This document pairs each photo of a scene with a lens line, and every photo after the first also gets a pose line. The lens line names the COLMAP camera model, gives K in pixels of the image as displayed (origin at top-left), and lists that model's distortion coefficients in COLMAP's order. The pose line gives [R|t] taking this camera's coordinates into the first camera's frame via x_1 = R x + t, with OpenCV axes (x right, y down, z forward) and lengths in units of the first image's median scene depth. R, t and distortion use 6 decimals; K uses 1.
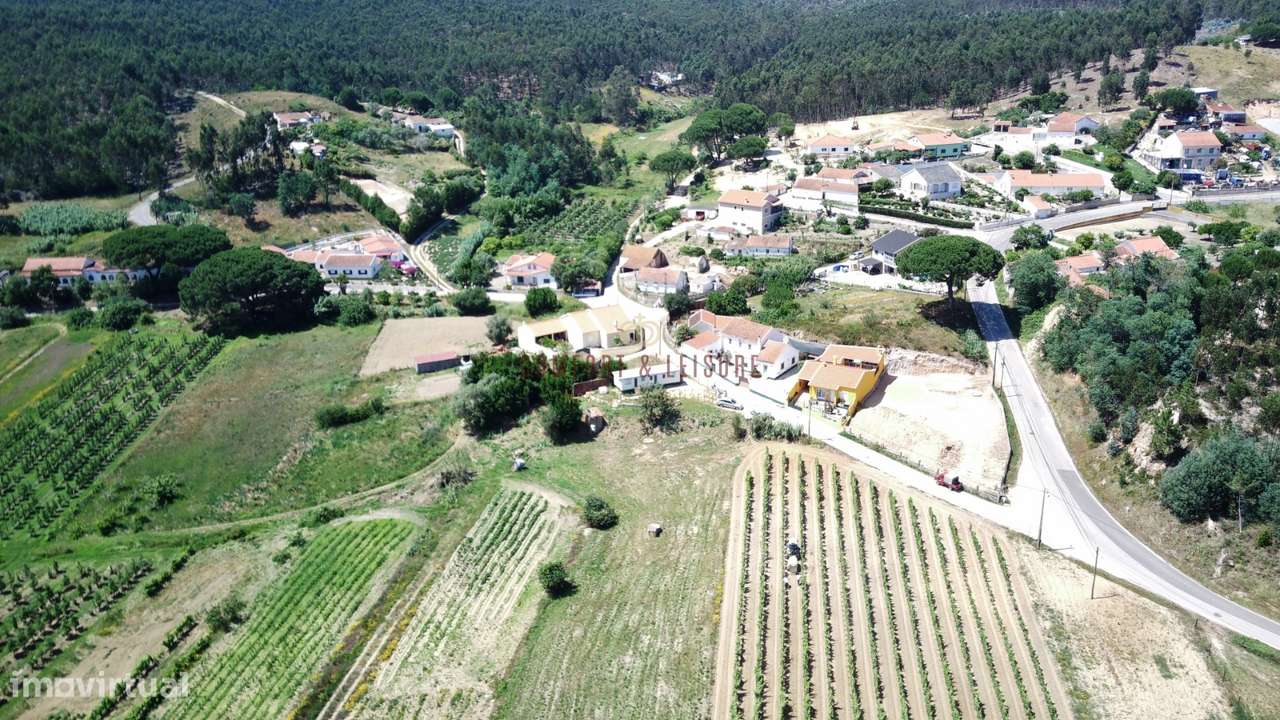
lens RADIAL K [[1062.2, 0, 663.6], [0, 1062.2, 358.6], [0, 0, 1]] dist [0.011437, -0.063947]
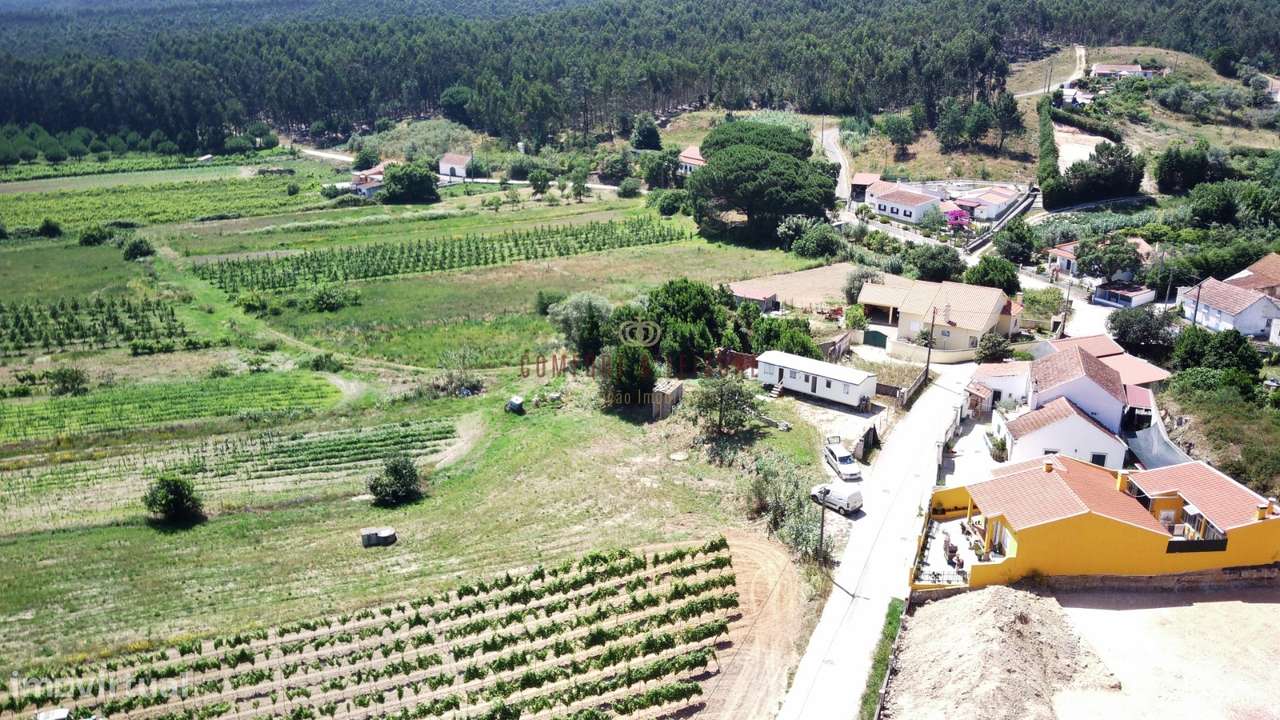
lens RADIAL K [[1062.2, 0, 663.6], [0, 1062.2, 358.6], [0, 0, 1]] dist [0.011437, -0.063947]
pose [[0.475097, 0.279646, -0.834315, 0.303566], [-0.316431, 0.939025, 0.134553, -0.031168], [0.821069, 0.200077, 0.534616, 0.475232]]
